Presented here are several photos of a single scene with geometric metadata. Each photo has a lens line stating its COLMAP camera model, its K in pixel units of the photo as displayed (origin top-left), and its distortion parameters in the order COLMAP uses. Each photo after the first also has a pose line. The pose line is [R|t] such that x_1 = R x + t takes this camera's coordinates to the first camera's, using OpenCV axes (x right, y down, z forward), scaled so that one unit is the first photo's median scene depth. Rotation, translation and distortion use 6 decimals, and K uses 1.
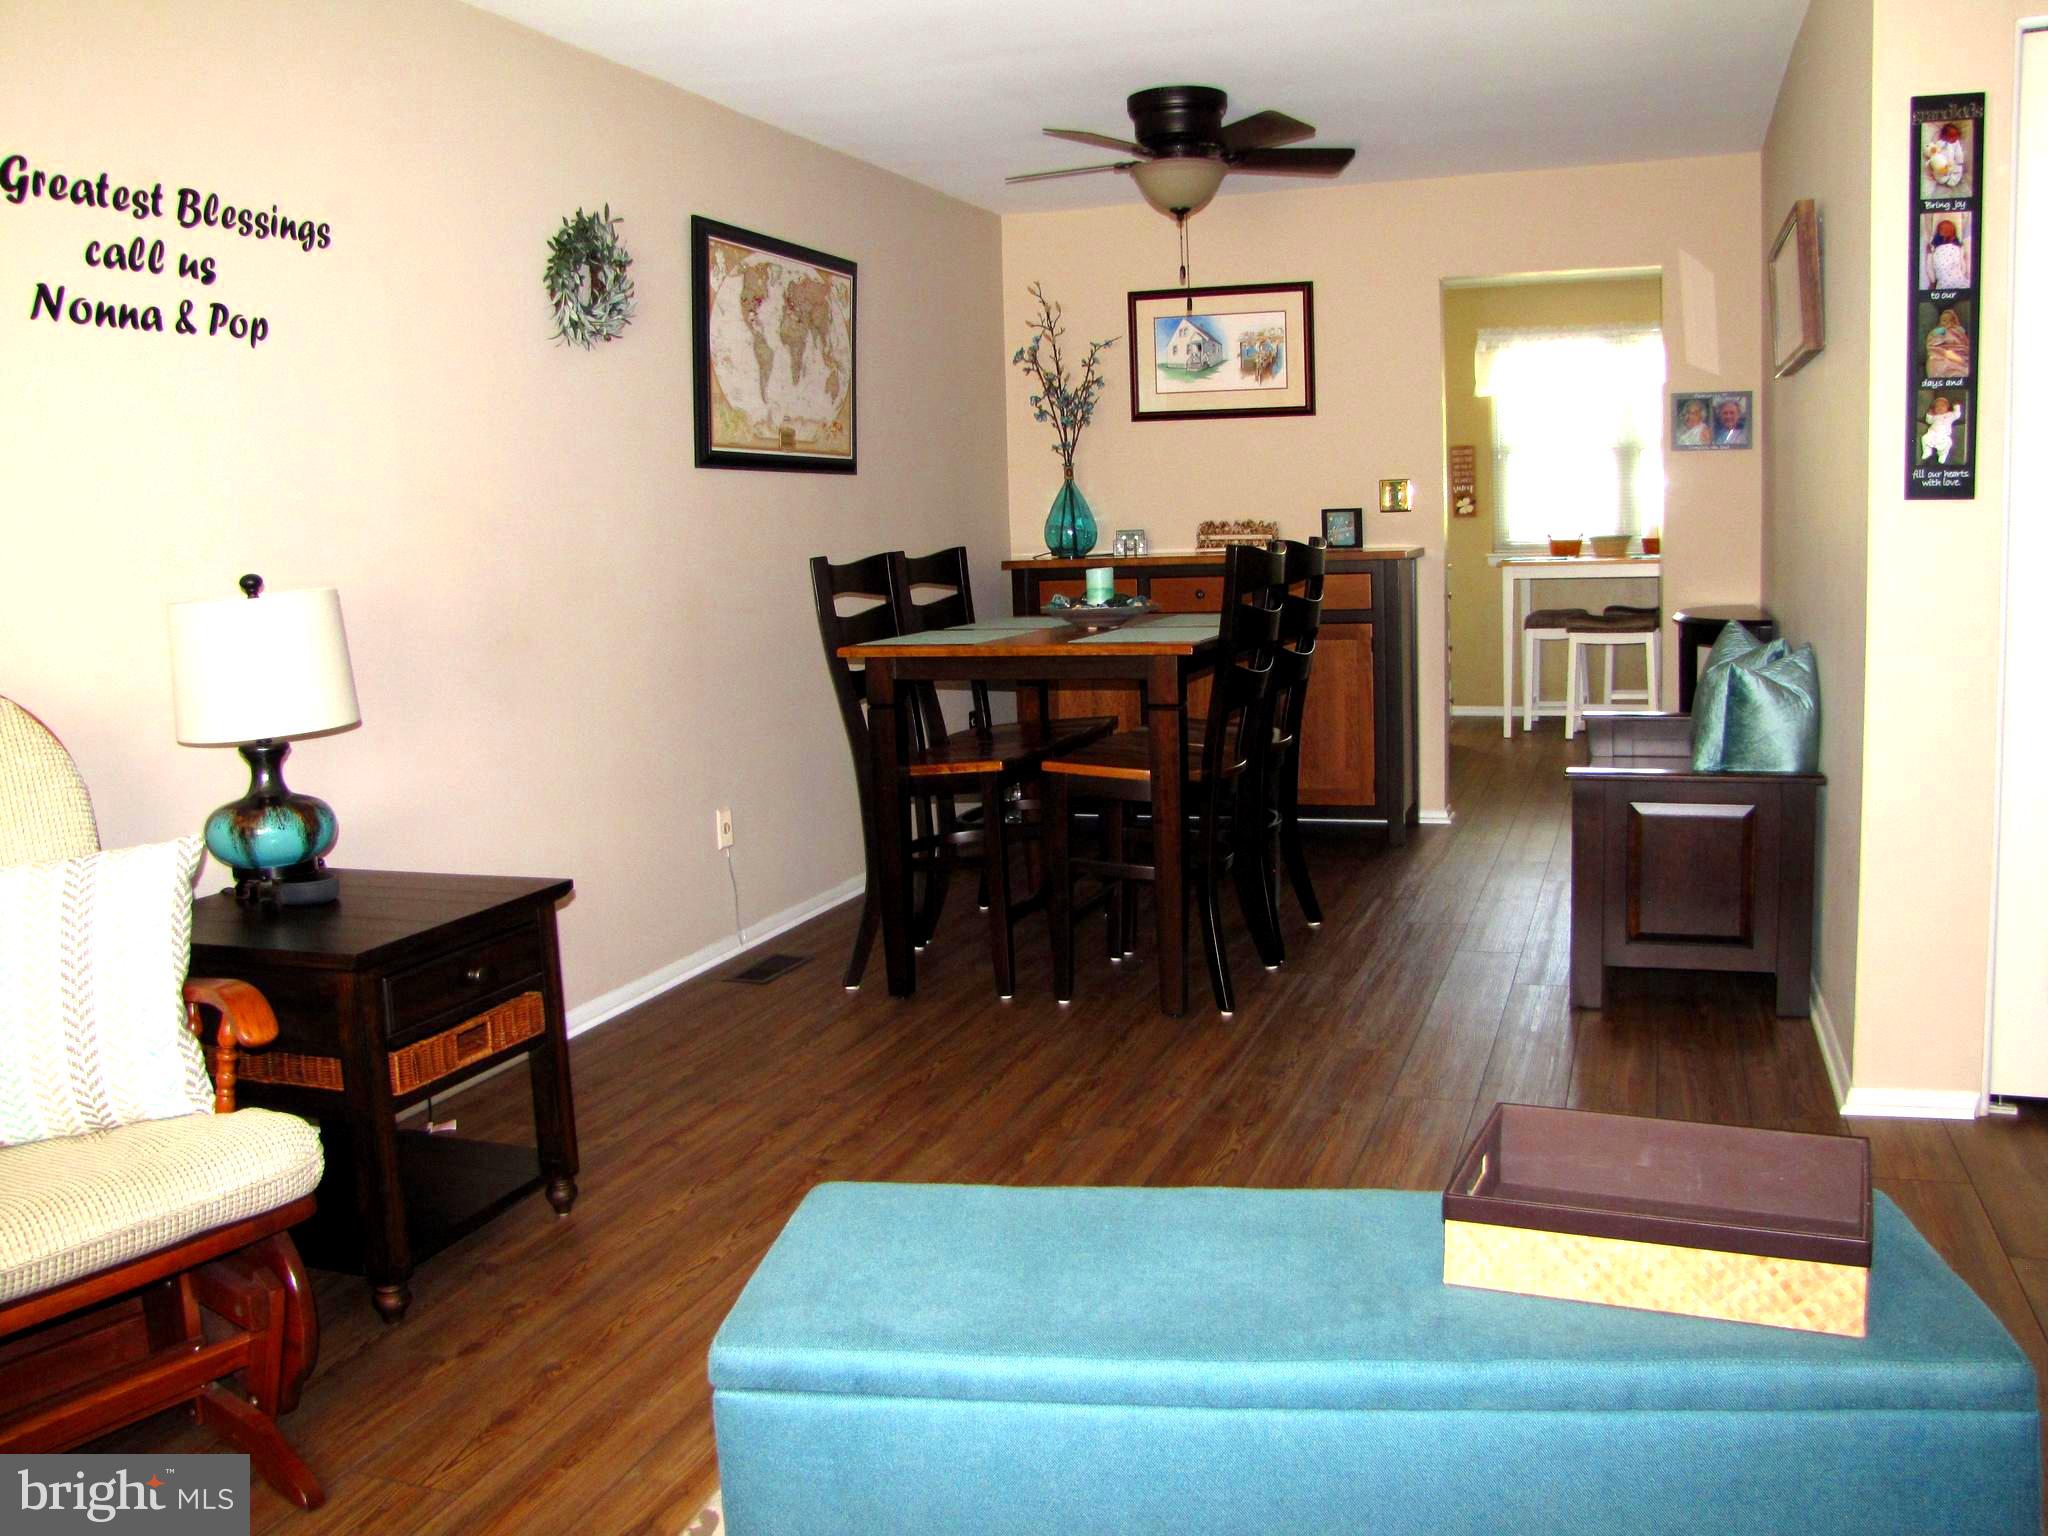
lens RADIAL K [[1740.1, 0, 1052.8], [0, 1740.1, 766.1], [0, 0, 1]] dist [-0.189470, 0.167071]
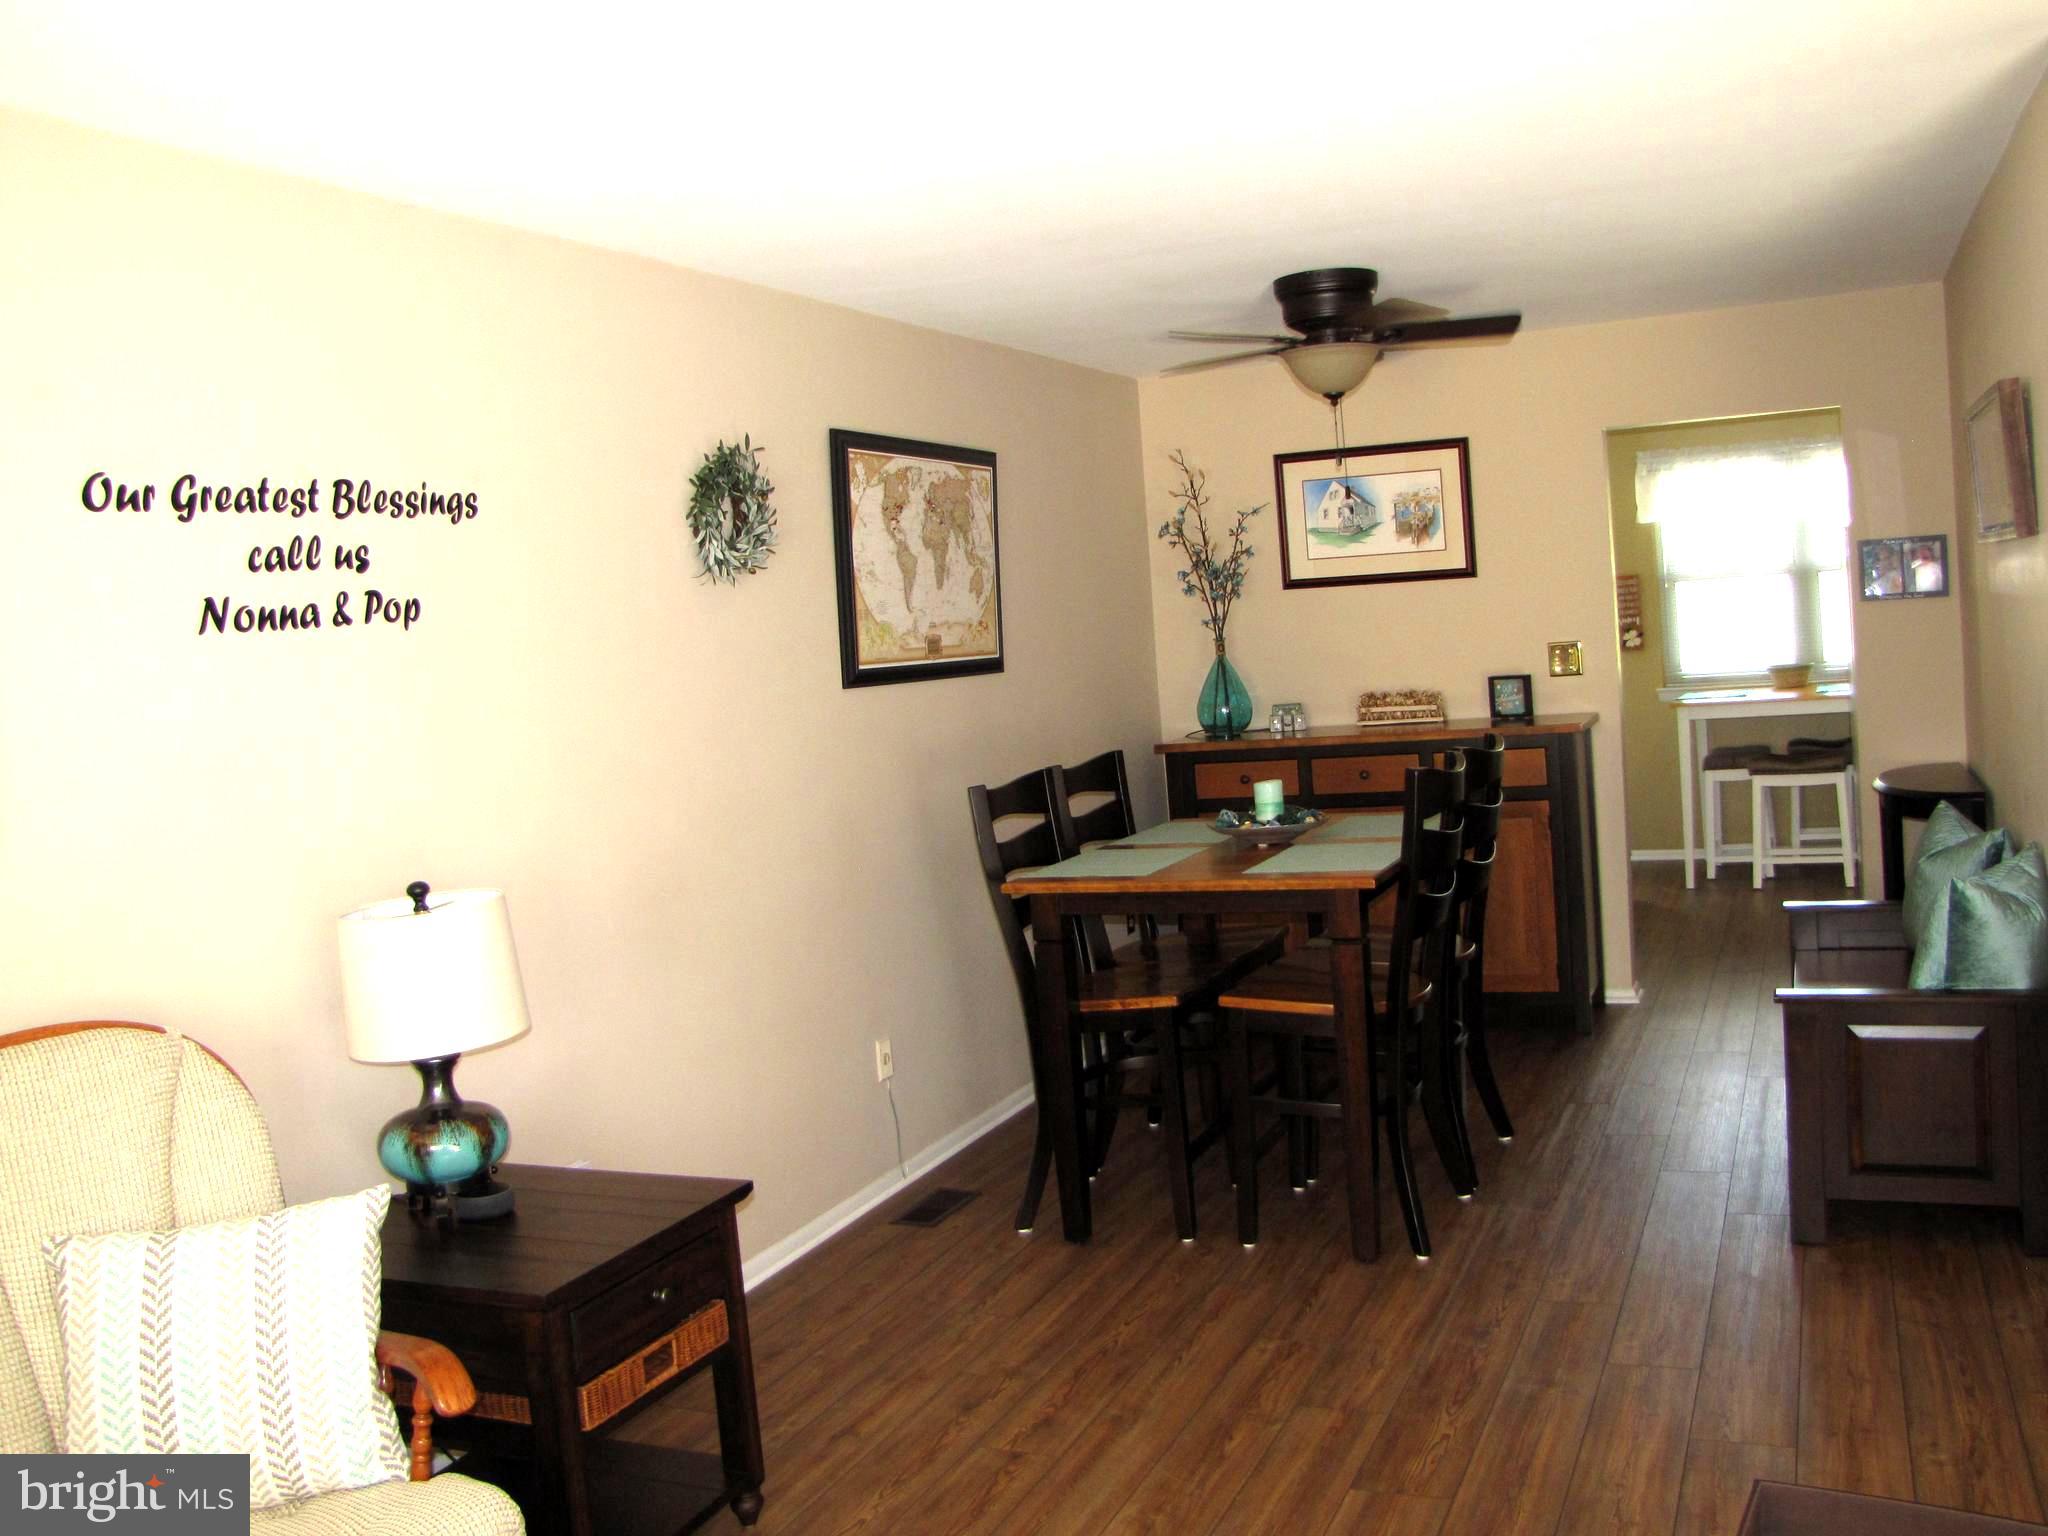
lens RADIAL K [[1833.5, 0, 1050.0], [0, 1833.5, 751.0], [0, 0, 1]] dist [-0.177490, 0.175371]
pose [[0.996686, -0.037384, -0.072250, -0.018707], [0.032409, 0.997101, -0.068842, -0.063373], [0.074614, 0.066273, 0.995008, -0.012707]]
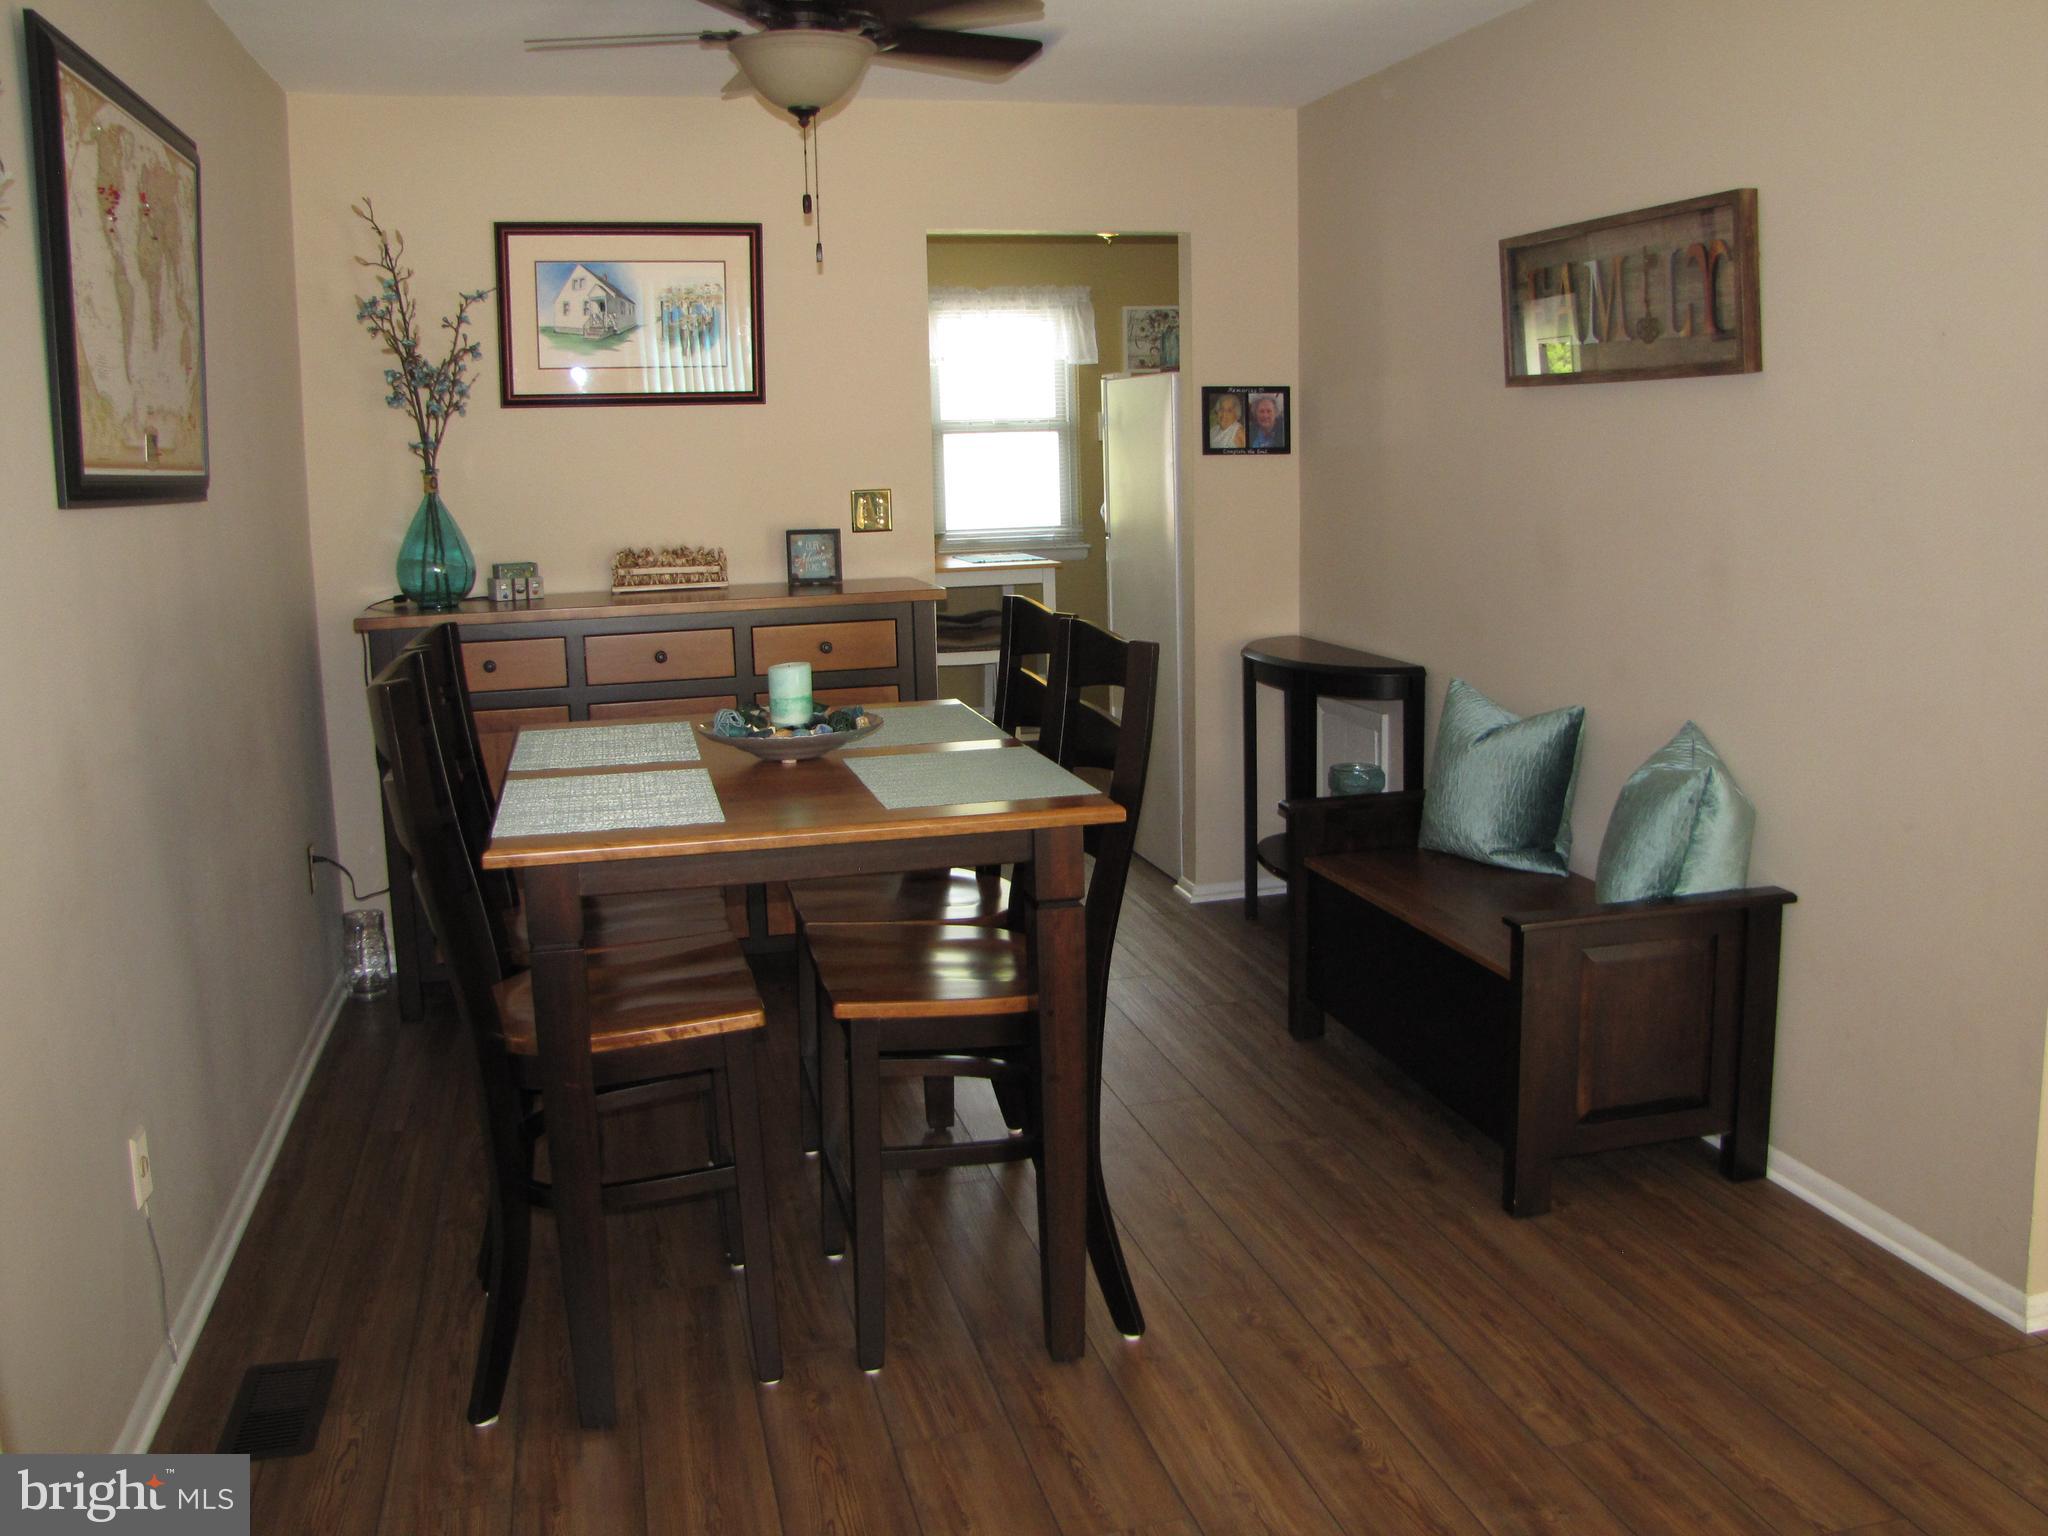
lens RADIAL K [[1833.5, 0, 1086.6], [0, 1833.5, 717.6], [0, 0, 1]] dist [-0.177490, 0.175371]
pose [[0.819358, -0.067800, 0.569259, -0.257580], [0.073323, 0.997220, 0.013235, -0.092974], [-0.568574, 0.030895, 0.822052, 0.378056]]
